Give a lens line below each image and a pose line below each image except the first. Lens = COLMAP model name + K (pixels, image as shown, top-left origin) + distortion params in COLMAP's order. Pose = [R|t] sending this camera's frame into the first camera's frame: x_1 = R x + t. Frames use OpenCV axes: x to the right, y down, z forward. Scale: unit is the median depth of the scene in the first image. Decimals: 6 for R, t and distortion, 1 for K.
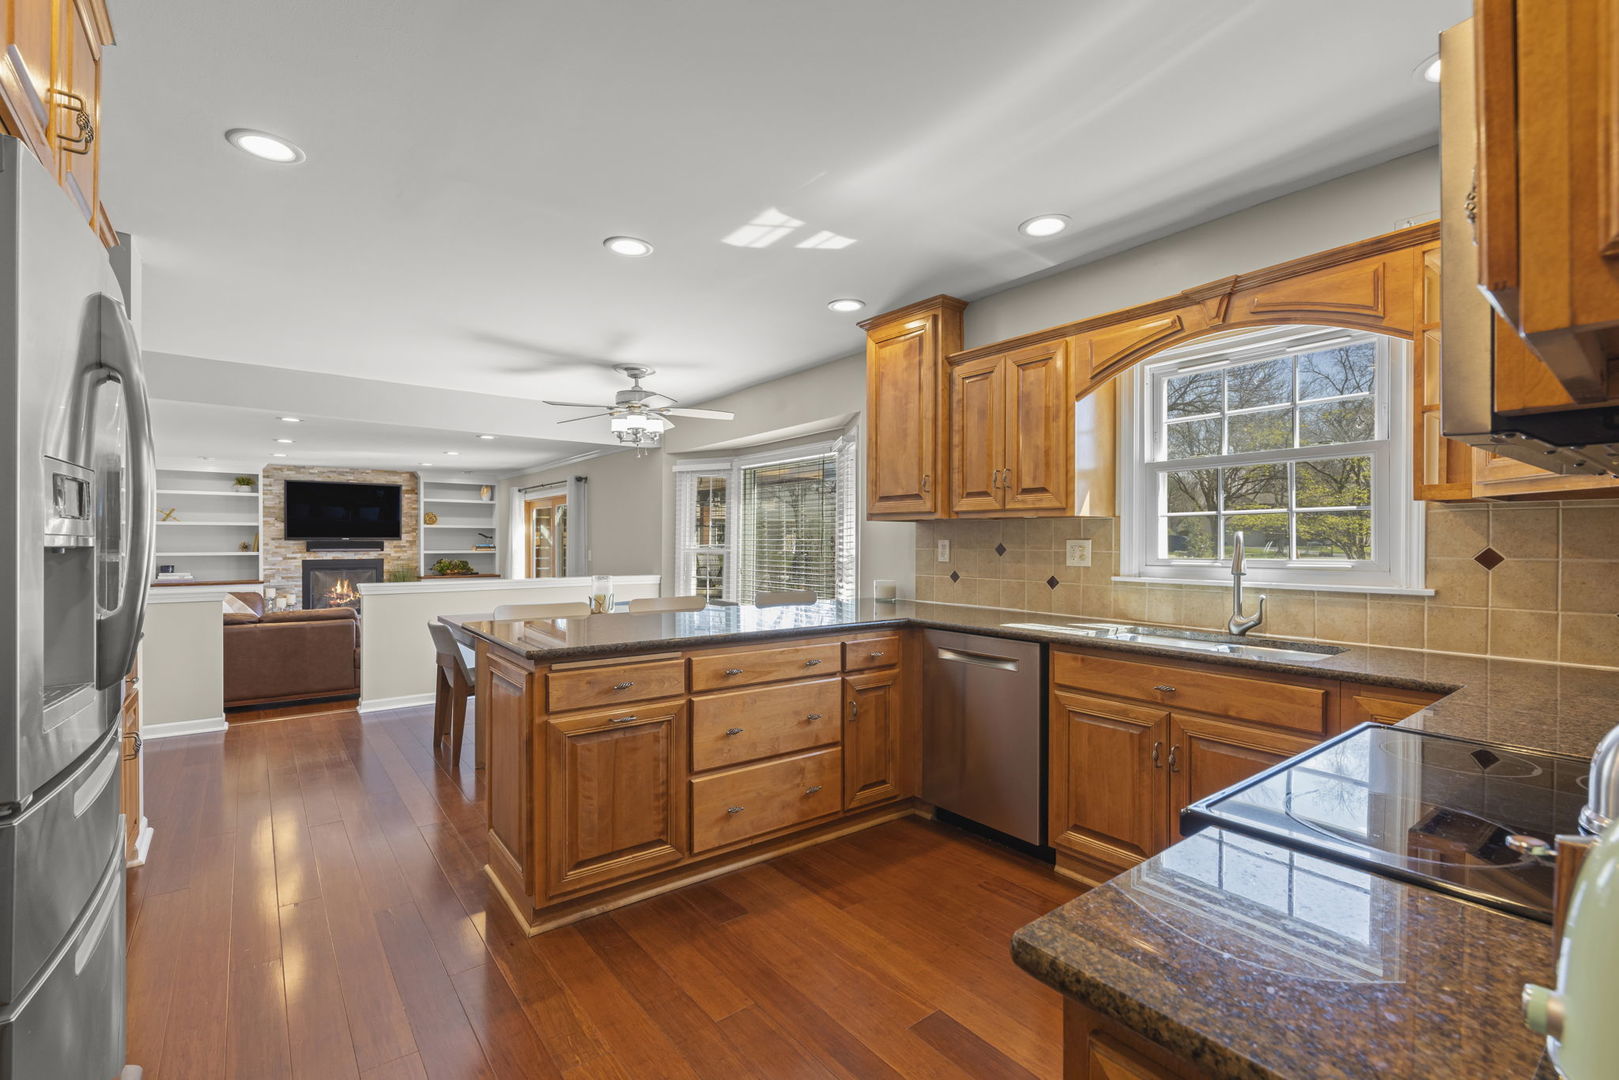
lens RADIAL K [[669.7, 0, 788.2], [0, 669.7, 536.1], [0, 0, 1]] dist [0.003941, -0.000268]
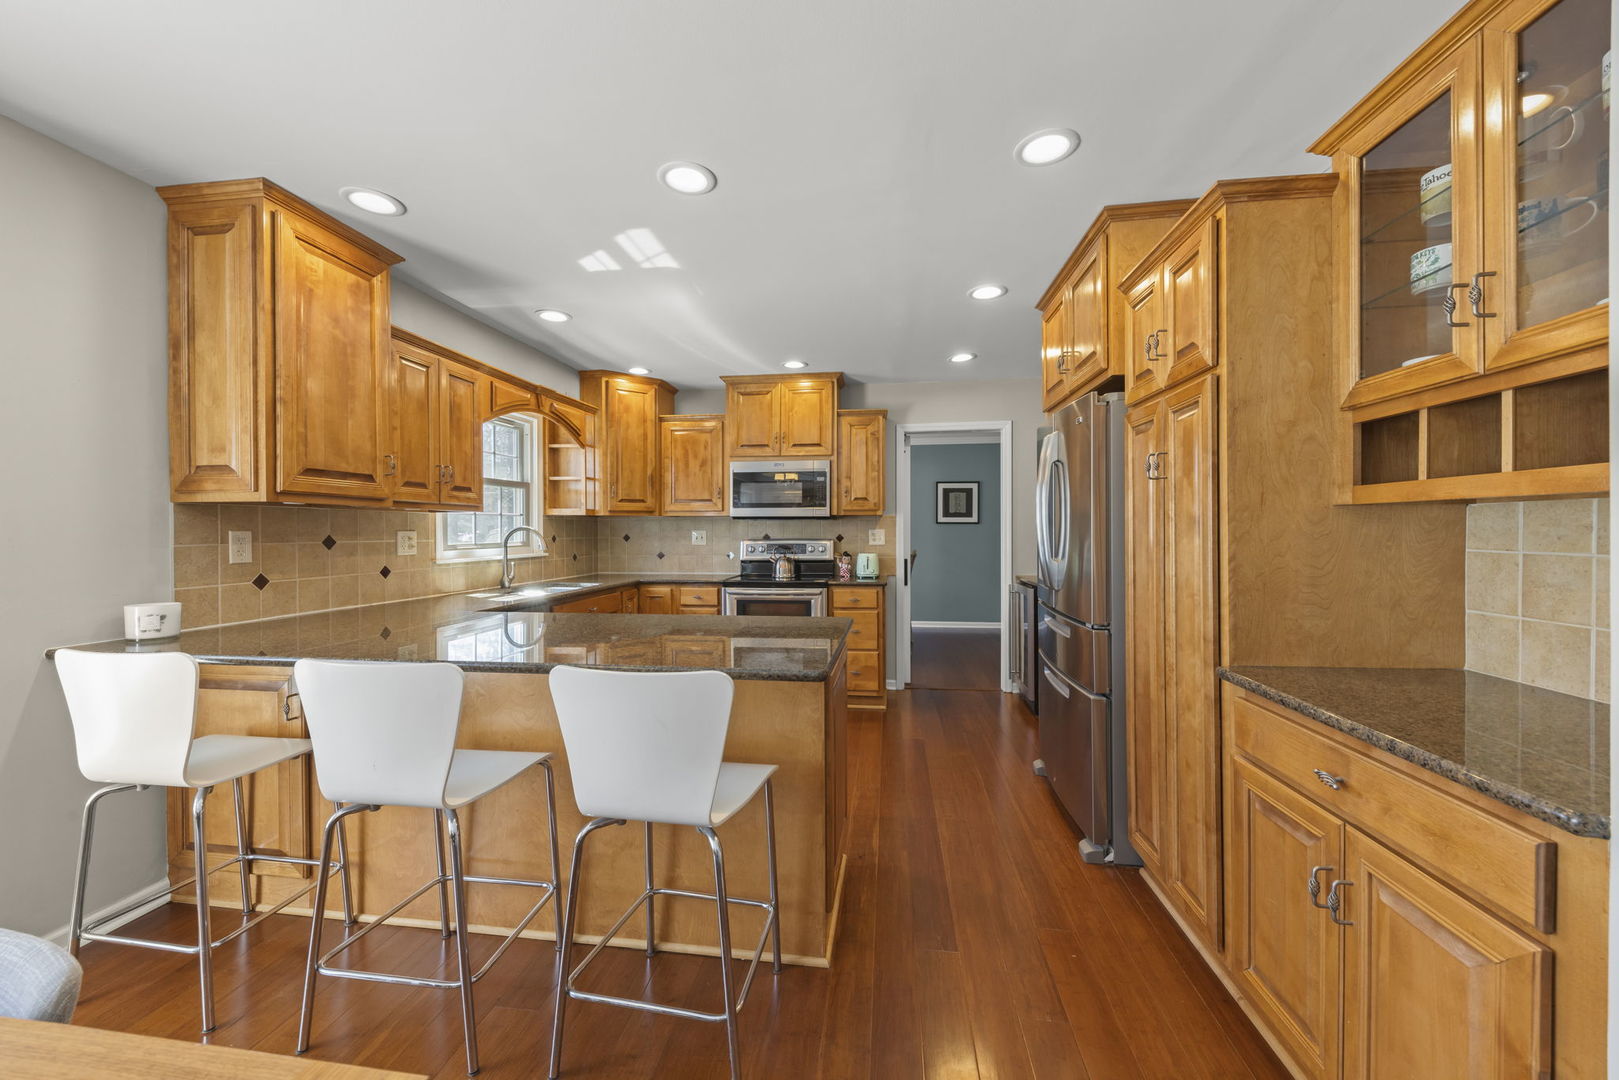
lens RADIAL K [[606.3, 0, 805.6], [0, 606.3, 535.7], [0, 0, 1]] dist [0.002150, -0.000051]
pose [[-0.697805, -0.004847, 0.716271, -0.793650], [-0.002760, 0.999988, 0.004078, 0.007247], [-0.716282, 0.000869, -0.697810, 1.279451]]
